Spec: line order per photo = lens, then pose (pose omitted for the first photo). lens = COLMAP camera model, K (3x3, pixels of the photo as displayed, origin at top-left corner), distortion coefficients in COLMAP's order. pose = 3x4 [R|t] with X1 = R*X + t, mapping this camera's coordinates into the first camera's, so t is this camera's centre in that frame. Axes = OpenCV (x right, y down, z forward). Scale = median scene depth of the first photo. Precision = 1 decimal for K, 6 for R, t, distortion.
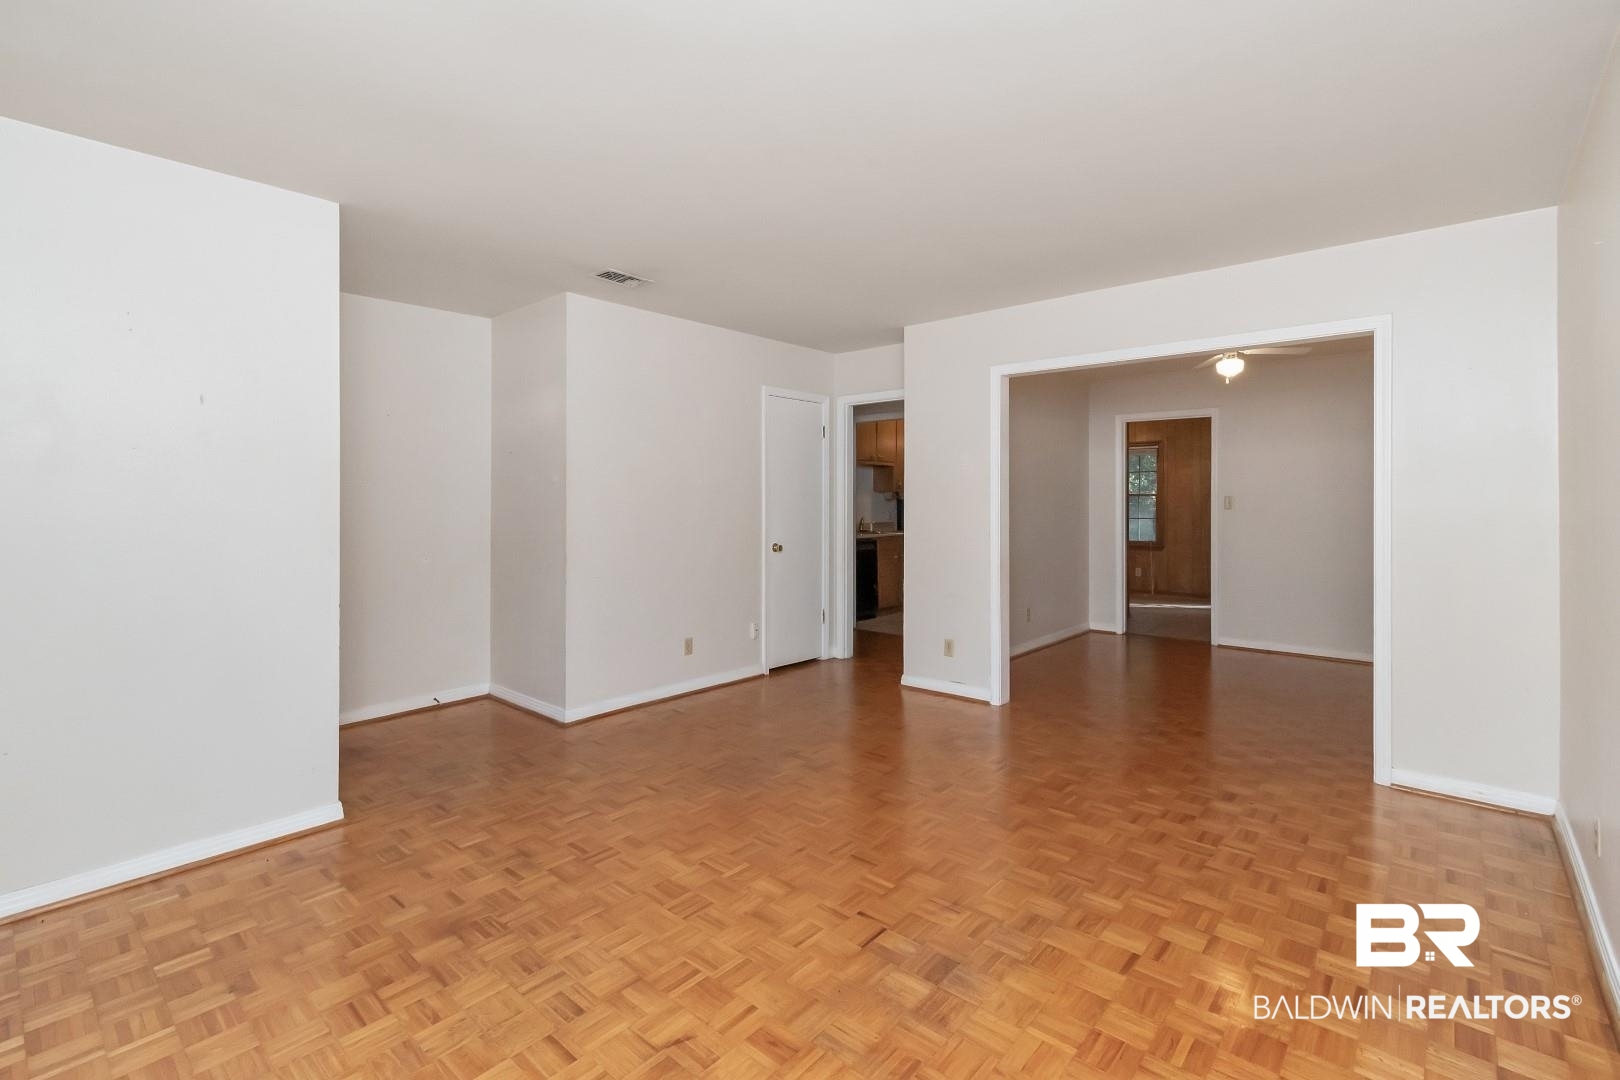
lens RADIAL K [[732.7, 0, 804.6], [0, 732.7, 506.8], [0, 0, 1]] dist [0.008271, 0.000954]
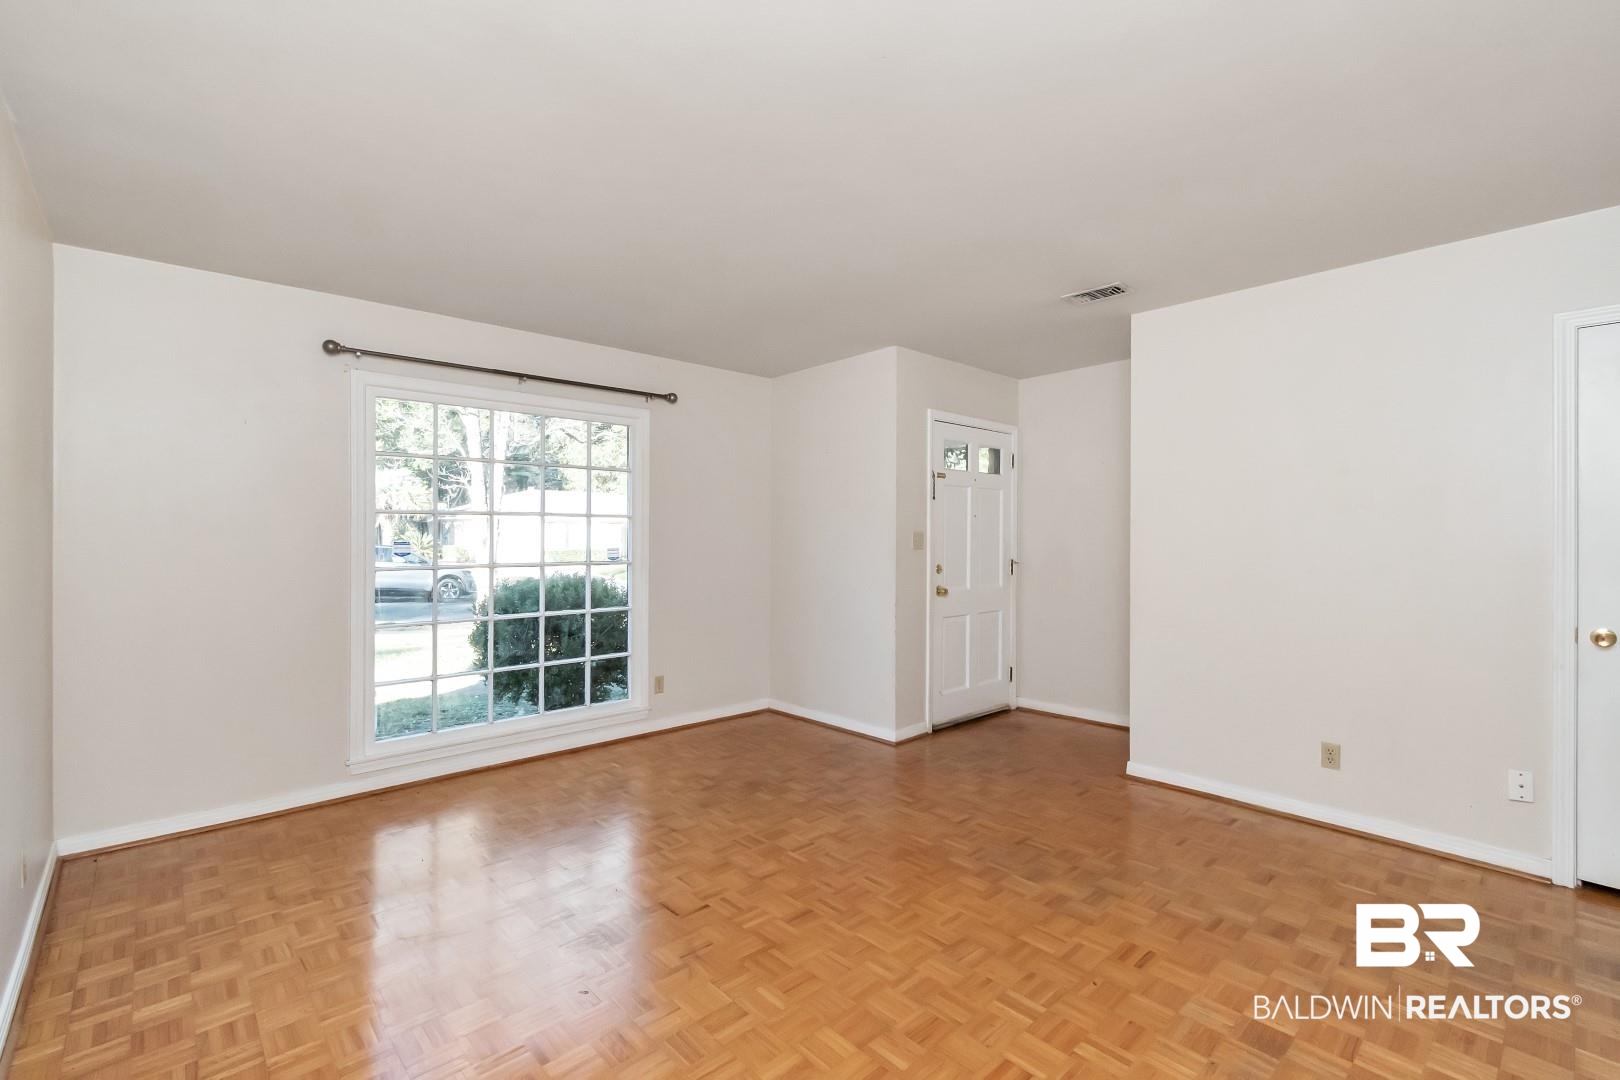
lens RADIAL K [[732.7, 0, 826.1], [0, 732.7, 531.3], [0, 0, 1]] dist [0.008271, 0.000954]
pose [[-0.093834, 0.002983, -0.995583, 1.135998], [-0.009233, 0.999950, 0.003866, -0.027288], [0.995545, 0.009555, -0.093802, 1.234342]]
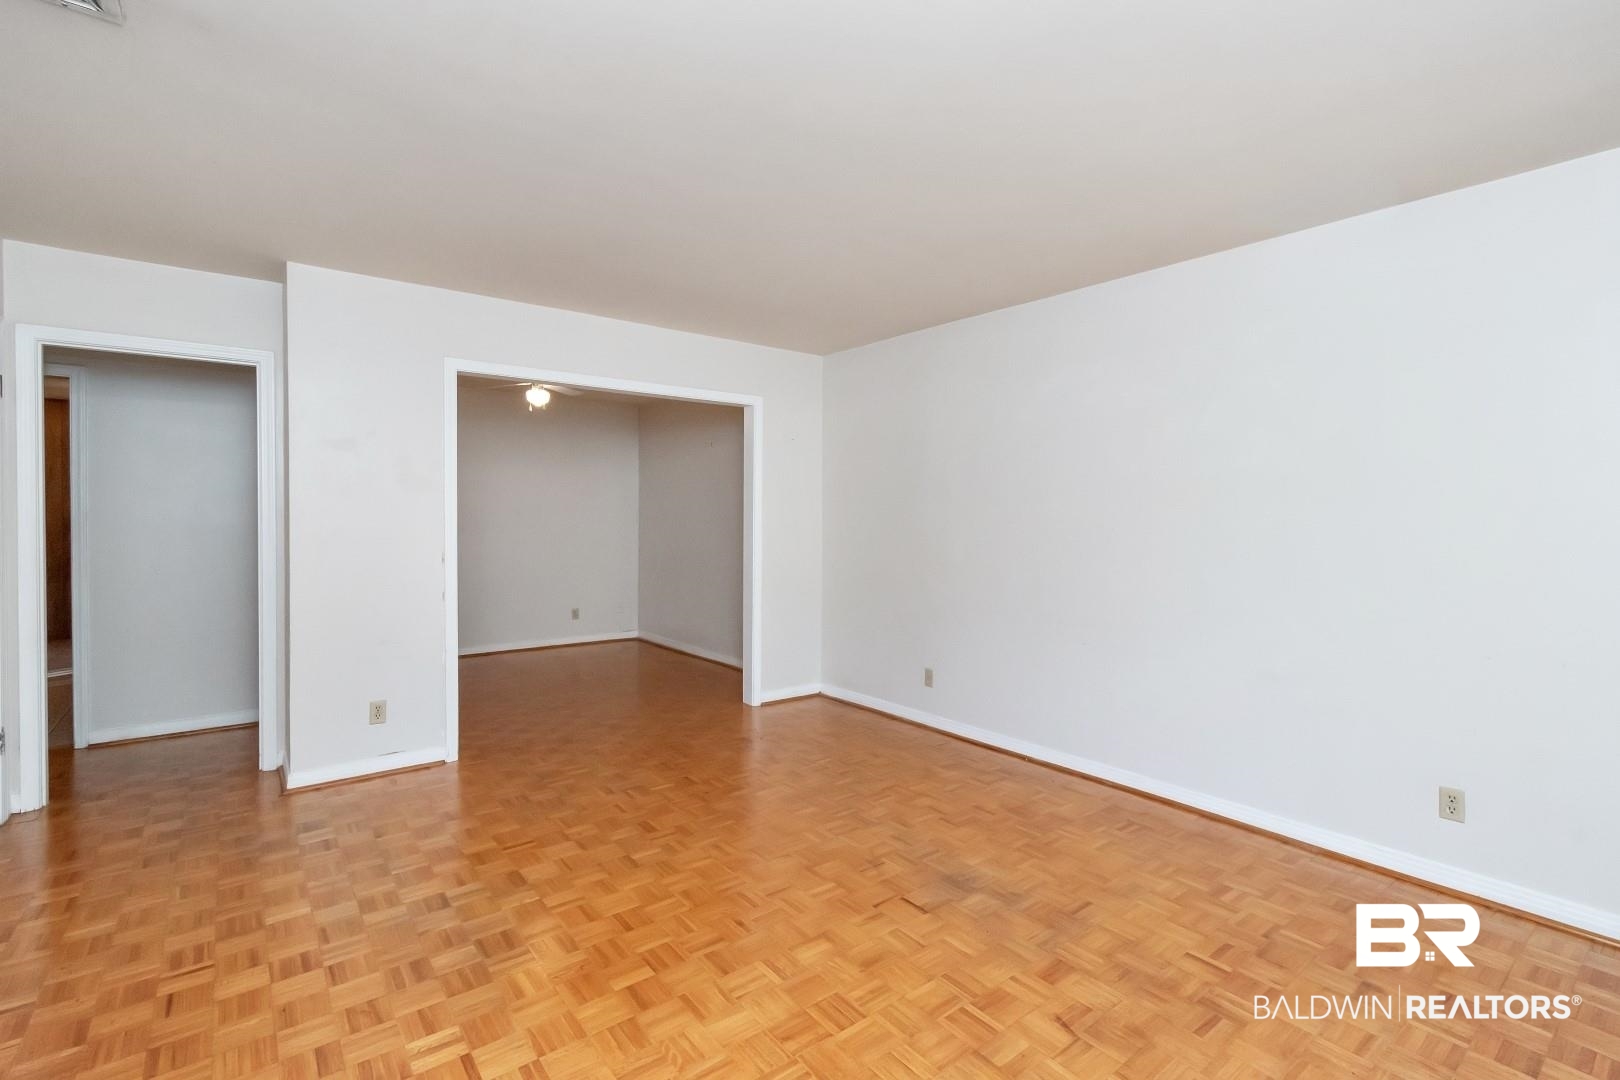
lens RADIAL K [[732.7, 0, 810.6], [0, 732.7, 523.6], [0, 0, 1]] dist [0.008271, 0.000954]
pose [[0.184857, -0.008724, 0.982727, -0.958151], [0.003525, 0.999960, 0.008214, -0.015059], [-0.982759, 0.001946, 0.184881, 0.860763]]
